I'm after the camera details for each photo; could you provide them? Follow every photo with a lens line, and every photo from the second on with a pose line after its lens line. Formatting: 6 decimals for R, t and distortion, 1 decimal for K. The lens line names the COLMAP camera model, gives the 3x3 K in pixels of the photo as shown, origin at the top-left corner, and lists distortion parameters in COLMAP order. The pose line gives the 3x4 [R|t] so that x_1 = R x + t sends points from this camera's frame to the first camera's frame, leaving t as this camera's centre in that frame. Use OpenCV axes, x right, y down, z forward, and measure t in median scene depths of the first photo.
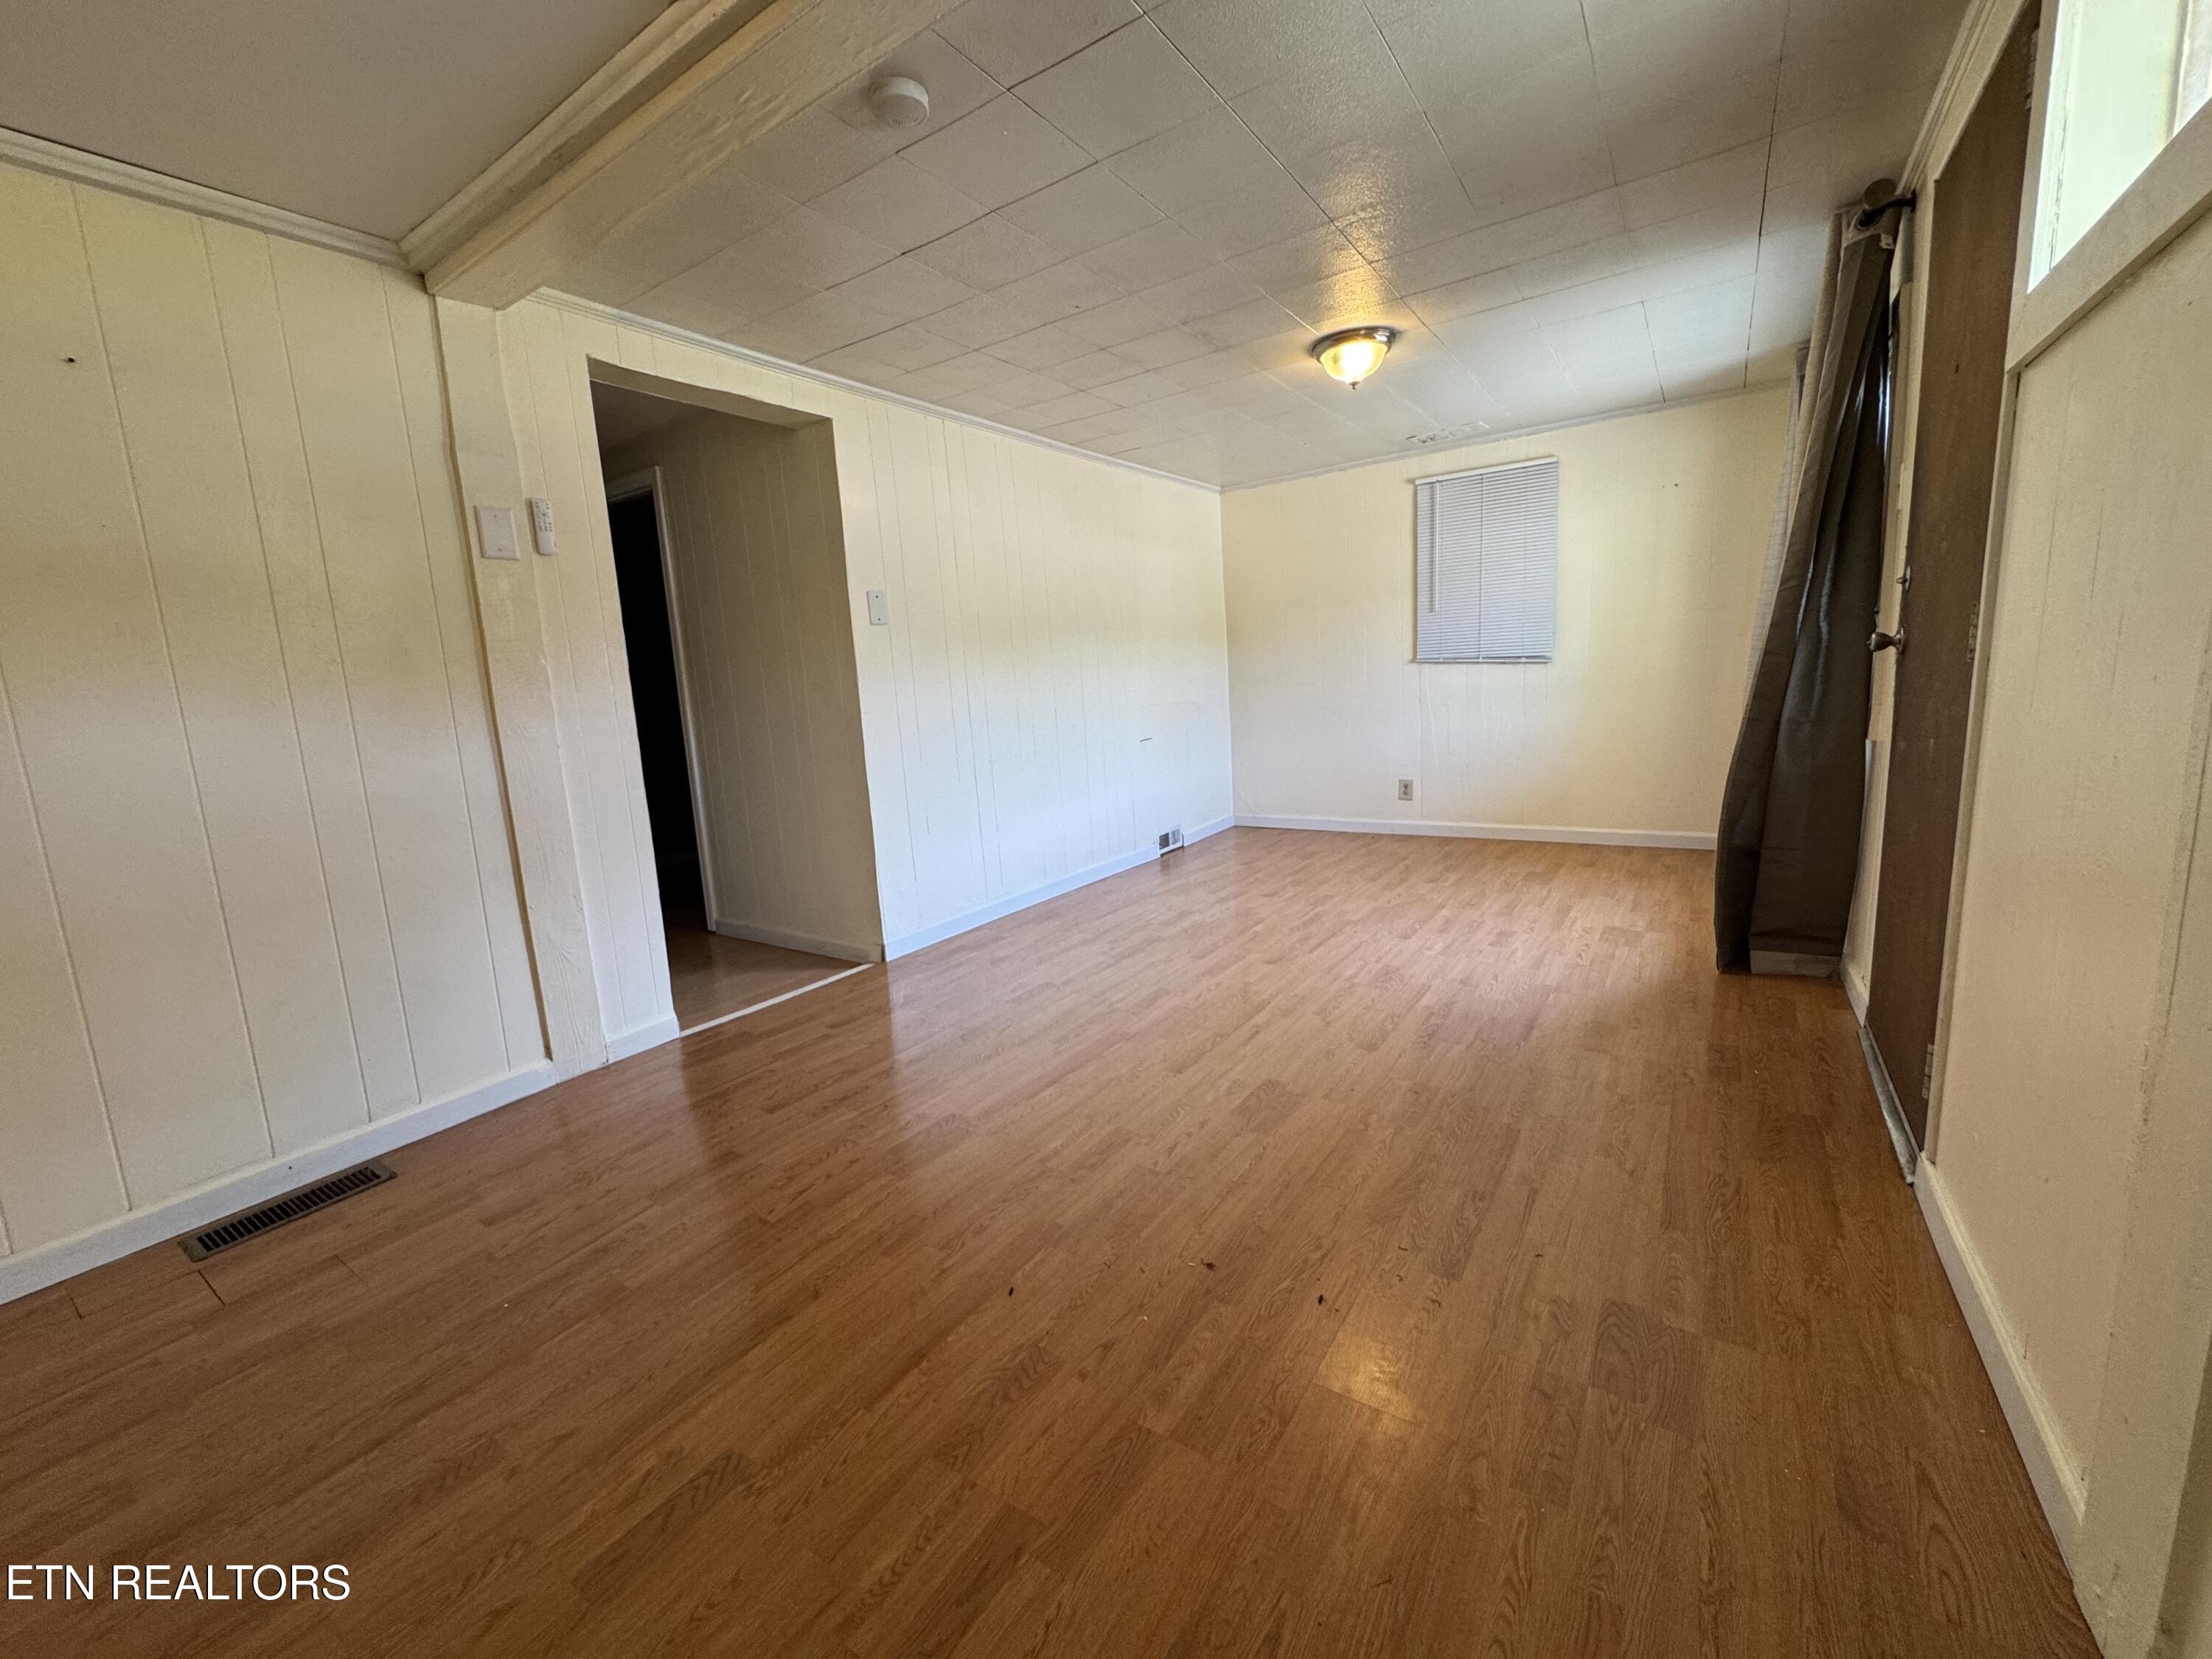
lens RADIAL K [[883.0, 0, 1108.9], [0, 883.0, 822.5], [0, 0, 1]] dist [-0.008472, 0.000282]
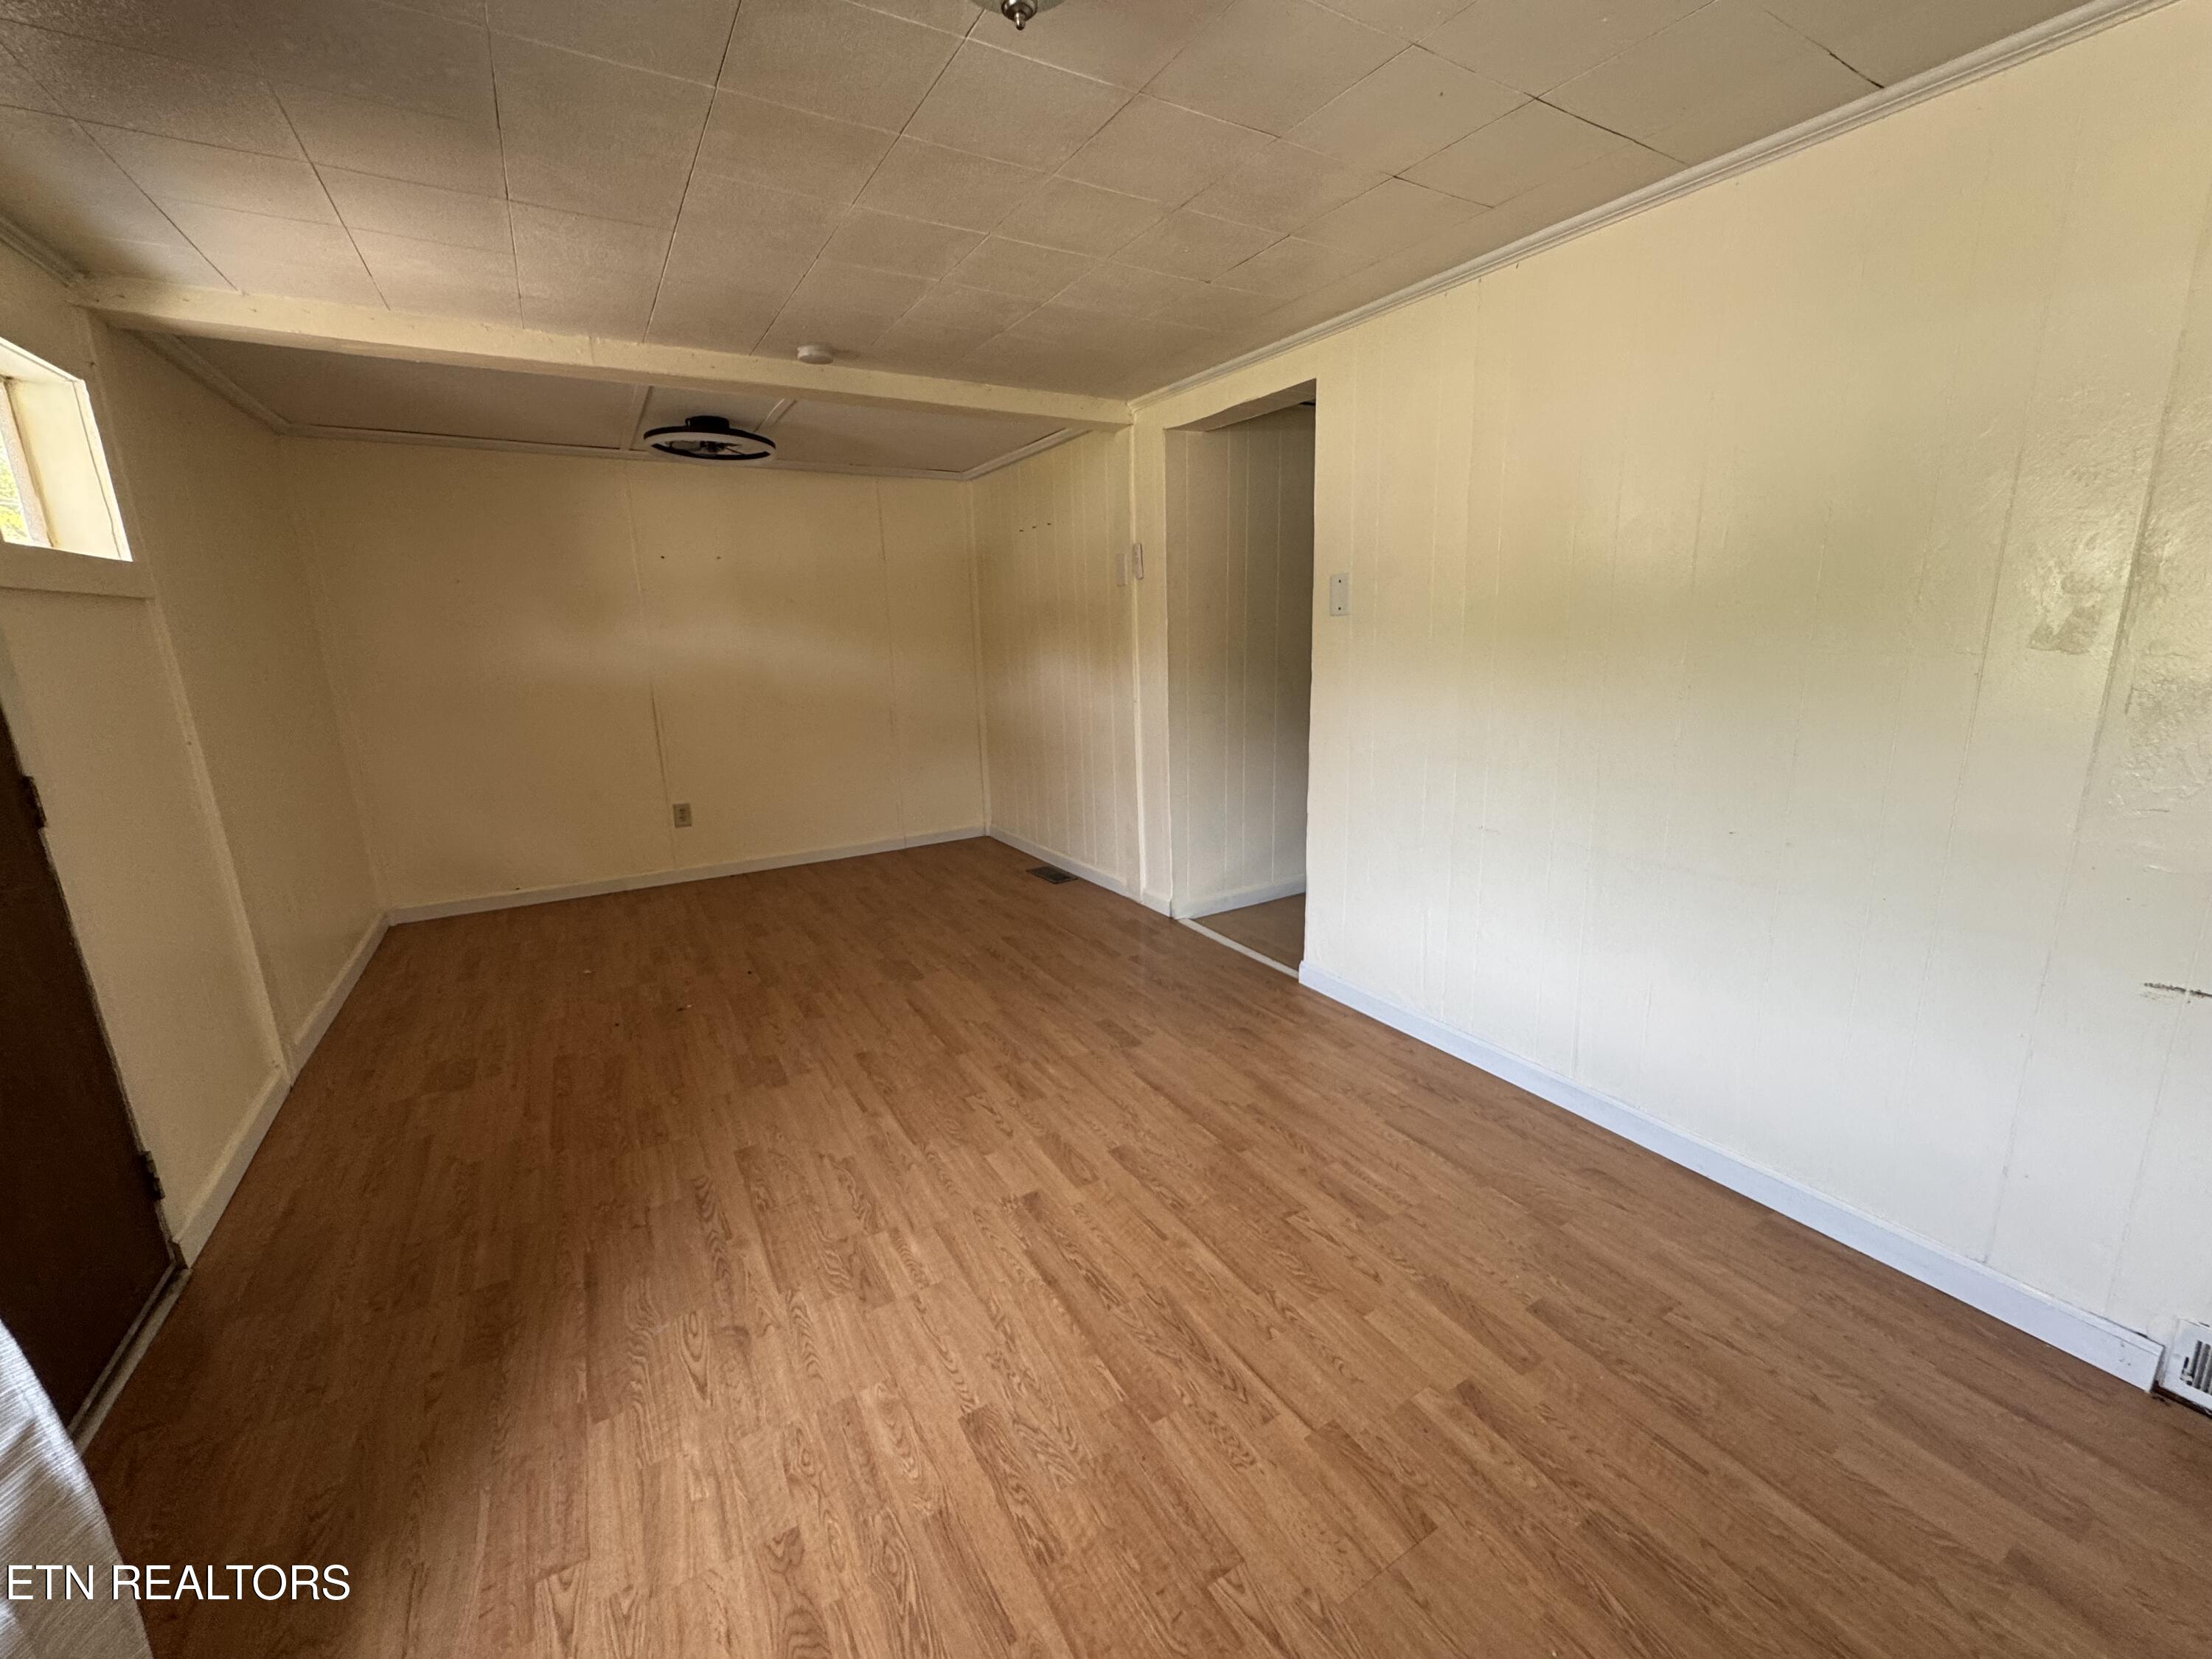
lens RADIAL K [[883.0, 0, 1114.5], [0, 883.0, 827.6], [0, 0, 1]] dist [-0.008472, 0.000282]
pose [[-0.417987, 0.279220, -0.864478, 0.693265], [-0.092705, 0.933516, 0.346343, -0.351935], [0.903710, 0.224909, -0.364312, 1.328142]]
